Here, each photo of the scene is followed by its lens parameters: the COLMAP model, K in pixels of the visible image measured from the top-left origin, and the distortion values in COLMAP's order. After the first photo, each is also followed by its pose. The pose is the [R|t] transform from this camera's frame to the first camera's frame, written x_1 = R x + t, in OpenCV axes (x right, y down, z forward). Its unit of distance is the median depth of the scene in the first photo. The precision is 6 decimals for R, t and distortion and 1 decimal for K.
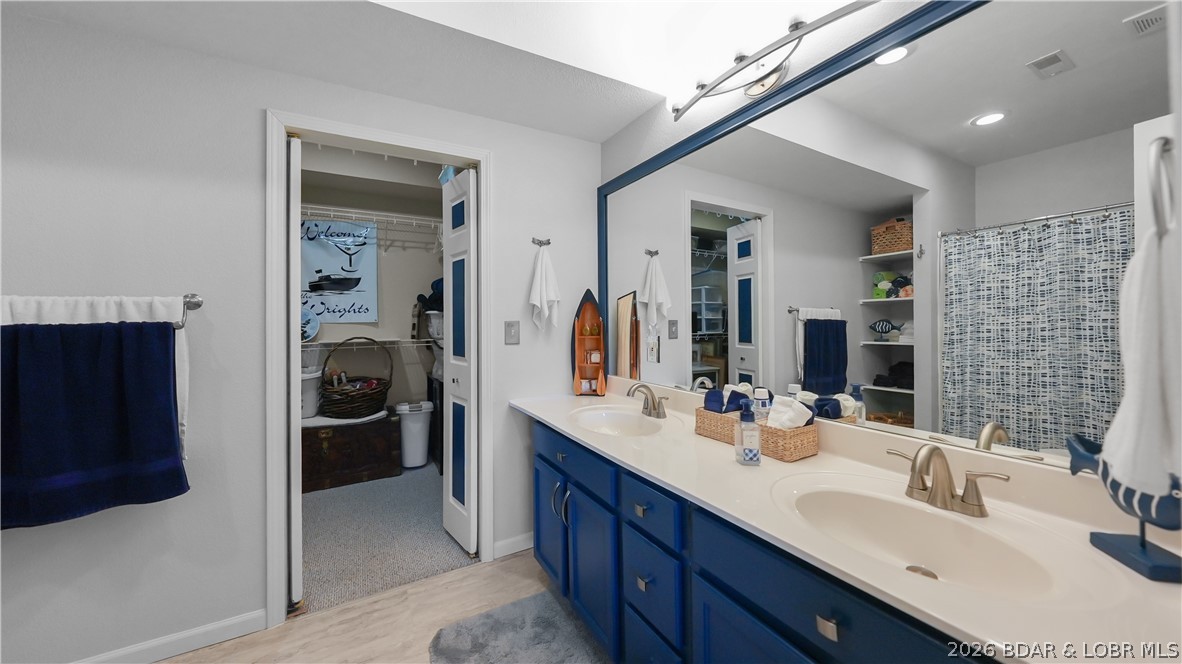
lens RADIAL K [[411.8, 0, 594.0], [0, 411.8, 327.4], [0, 0, 1]] dist [0.001872, 0.000103]
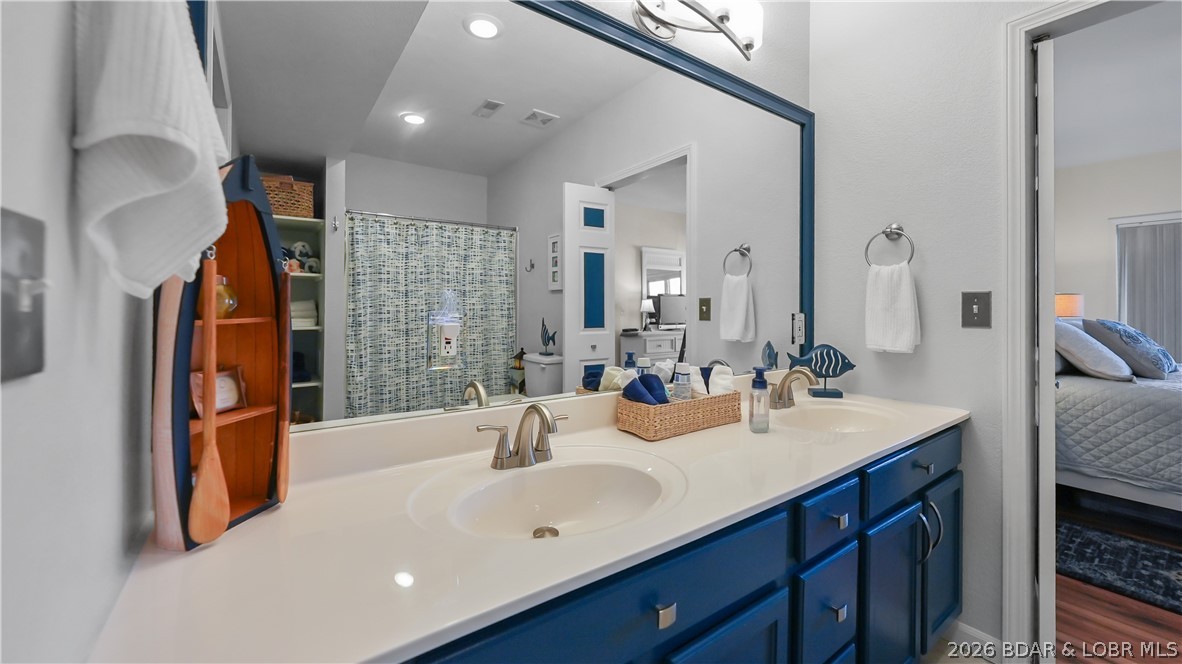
lens RADIAL K [[466.7, 0, 611.9], [0, 466.7, 311.0], [0, 0, 1]] dist [0.001356, 0.000033]
pose [[-0.117068, -0.003617, 0.993117, -0.329404], [-0.002544, 0.999991, 0.003342, -0.000428], [-0.993121, -0.002135, -0.117076, 0.596395]]
